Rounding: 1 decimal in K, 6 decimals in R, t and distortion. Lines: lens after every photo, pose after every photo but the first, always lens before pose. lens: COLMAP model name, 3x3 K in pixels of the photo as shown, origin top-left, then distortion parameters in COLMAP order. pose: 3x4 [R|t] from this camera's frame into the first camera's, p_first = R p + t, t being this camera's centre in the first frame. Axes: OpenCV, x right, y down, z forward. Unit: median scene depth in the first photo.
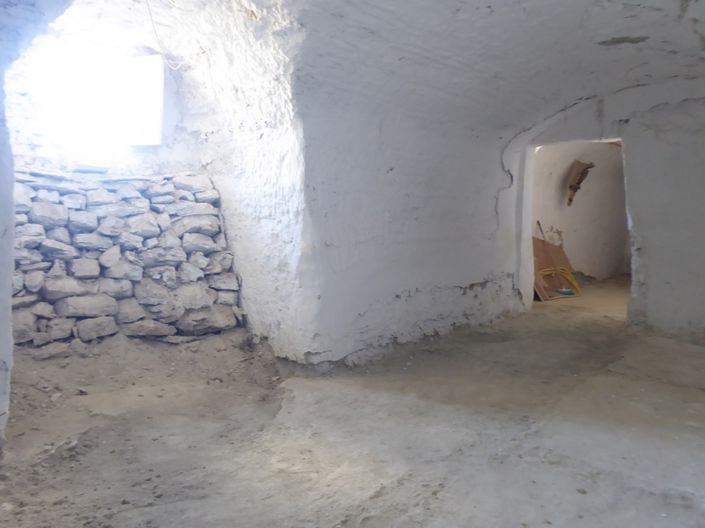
lens RADIAL K [[596.0, 0, 352.7], [0, 596.0, 265.9], [0, 0, 1]] dist [0.015648, -0.020925]
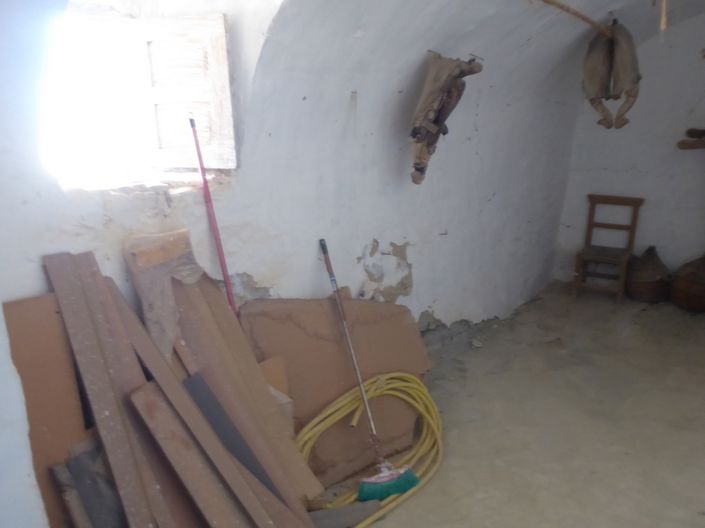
lens RADIAL K [[596.0, 0, 353.0], [0, 596.0, 263.9], [0, 0, 1]] dist [0.015648, -0.020925]
pose [[0.991969, -0.061854, 0.110323, 0.281978], [0.044952, 0.987726, 0.149589, -0.108665], [-0.118221, -0.143429, 0.982574, 0.644828]]
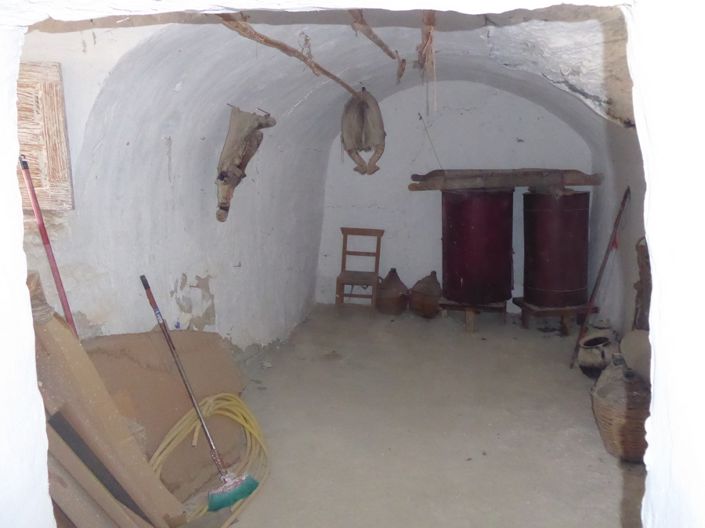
lens RADIAL K [[593.7, 0, 352.9], [0, 593.7, 264.9], [0, 0, 1]] dist [0.014167, -0.007068]
pose [[0.840606, -0.102910, 0.531781, 0.222473], [0.048344, 0.992122, 0.115575, -0.113503], [-0.539486, -0.071444, 0.838958, 0.618894]]
